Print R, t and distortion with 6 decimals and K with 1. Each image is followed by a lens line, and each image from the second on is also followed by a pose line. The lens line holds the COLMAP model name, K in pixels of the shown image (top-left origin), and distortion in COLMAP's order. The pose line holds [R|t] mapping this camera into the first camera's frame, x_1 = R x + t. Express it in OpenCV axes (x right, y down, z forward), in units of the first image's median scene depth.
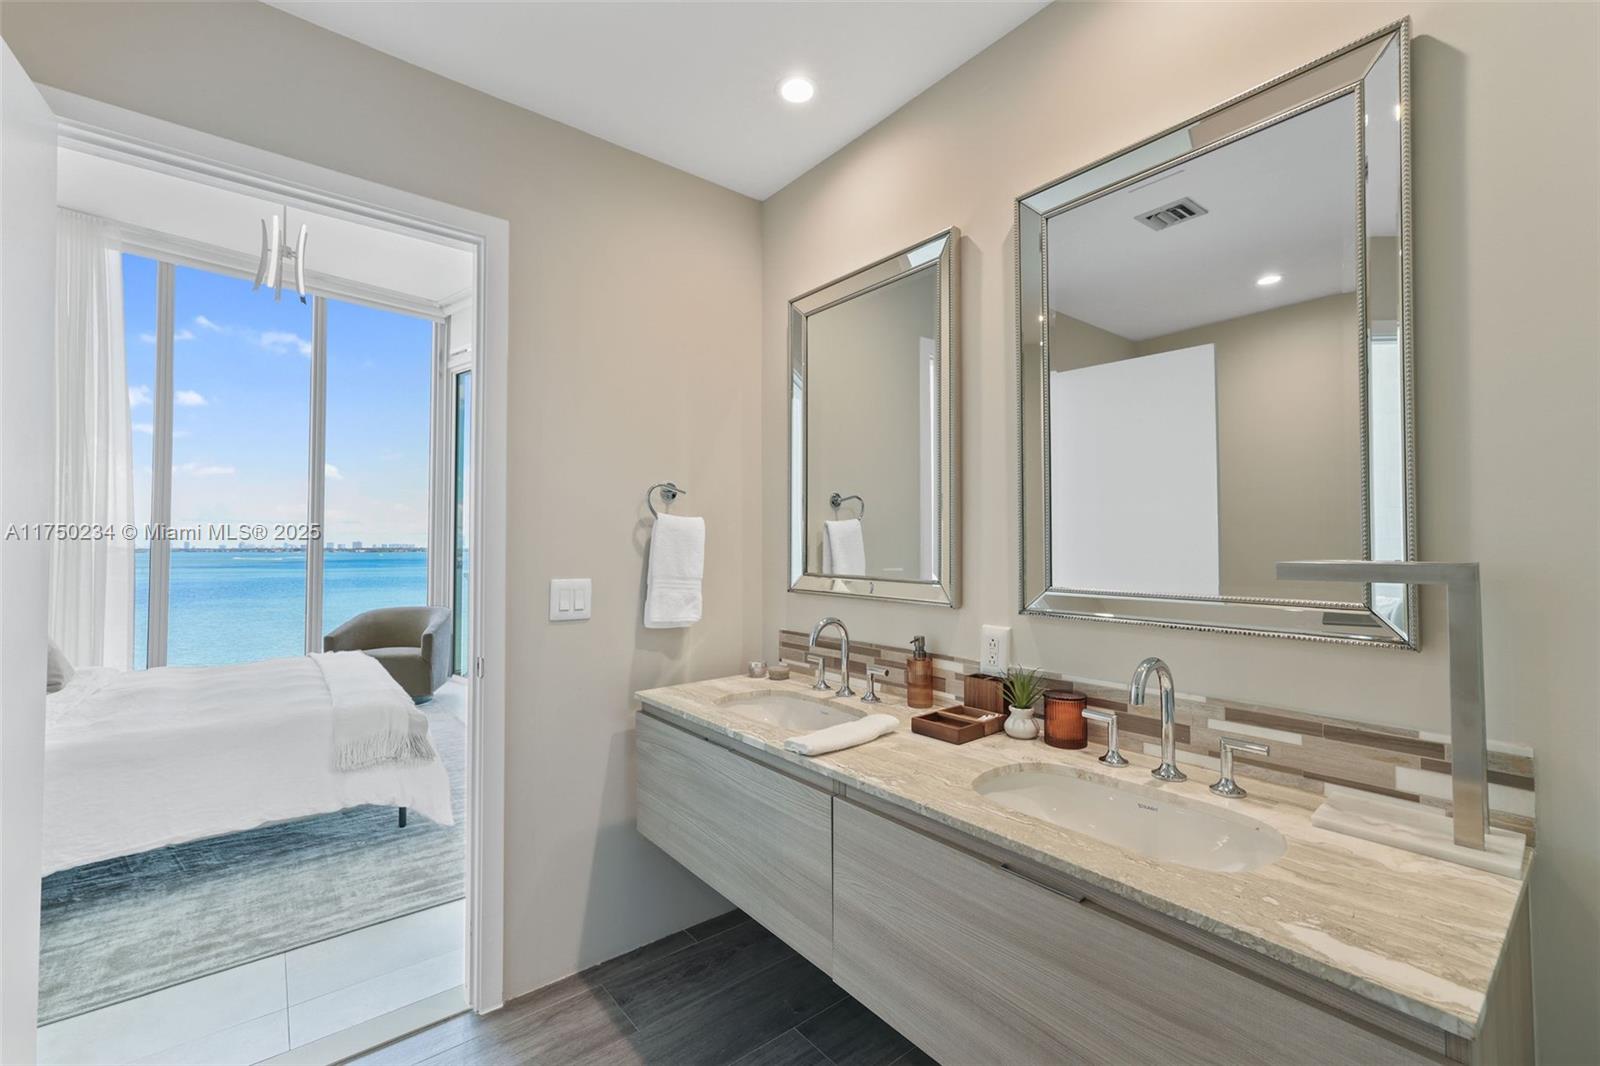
lens RADIAL K [[687.8, 0, 791.7], [0, 687.8, 537.9], [0, 0, 1]] dist [-0.012891, 0.018672]
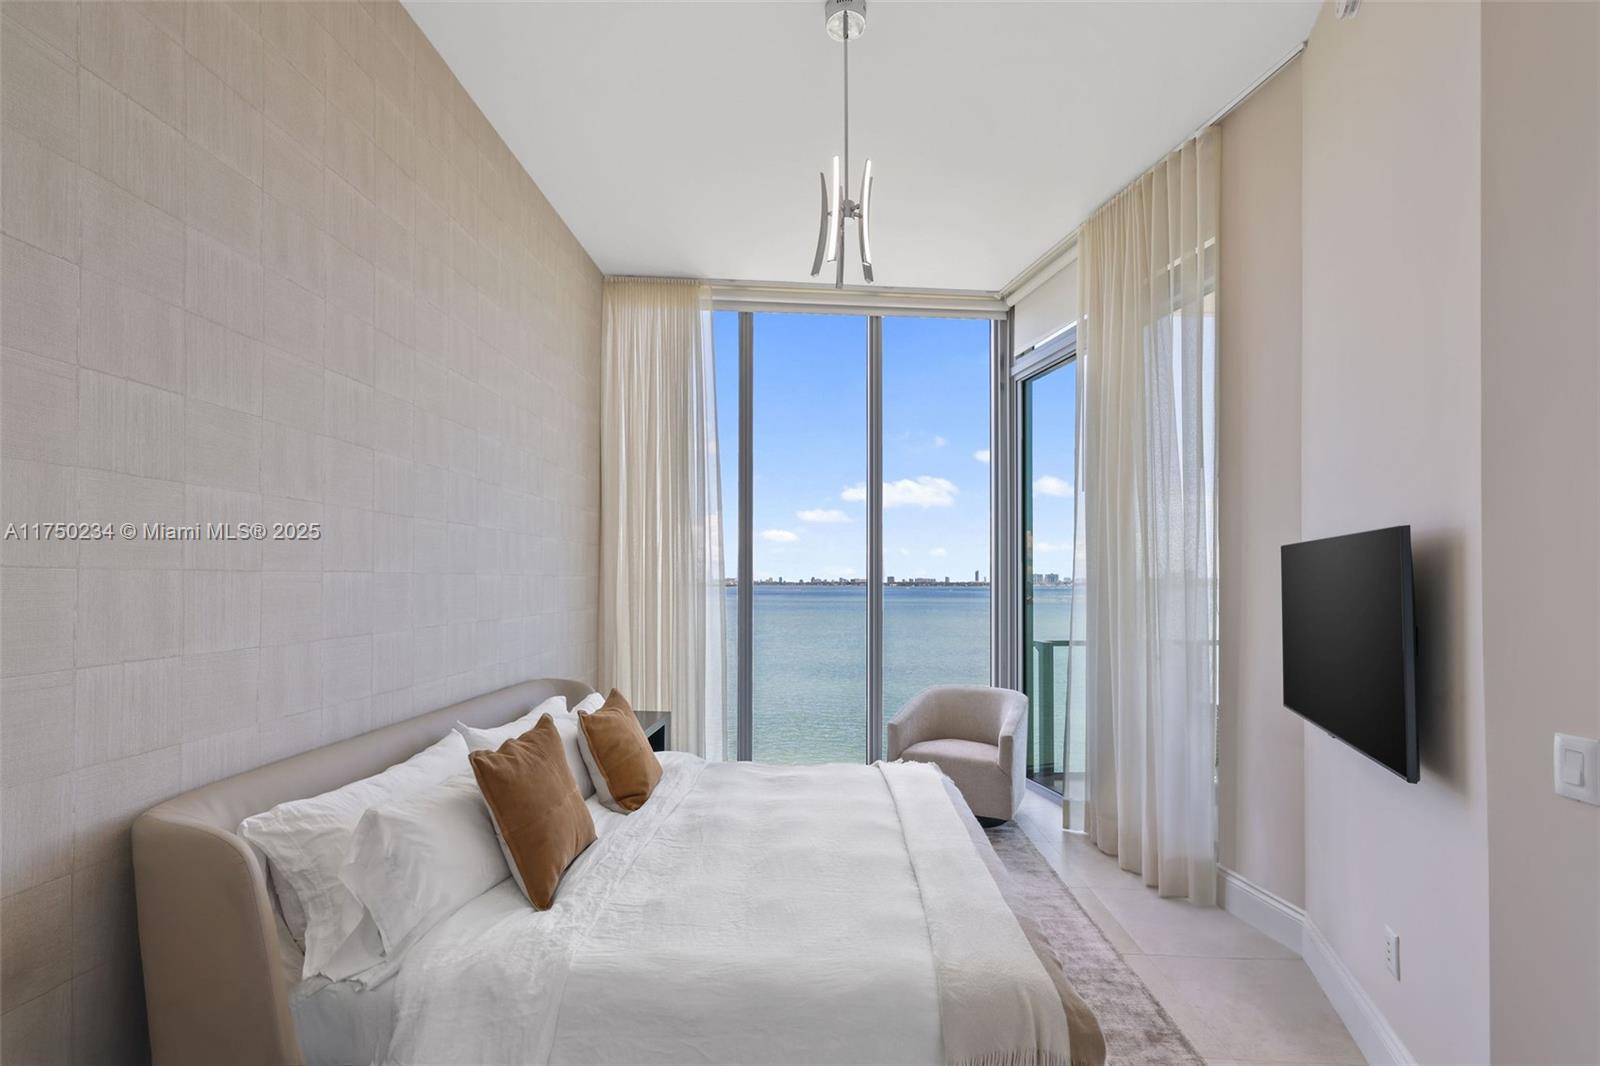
lens RADIAL K [[699.4, 0, 793.0], [0, 699.4, 582.6], [0, 0, 1]] dist [-0.012155, 0.000445]
pose [[0.764262, -0.002588, -0.644901, -0.222803], [0.015150, 0.999788, 0.013941, -0.034709], [0.644728, -0.020424, 0.764139, 0.287309]]
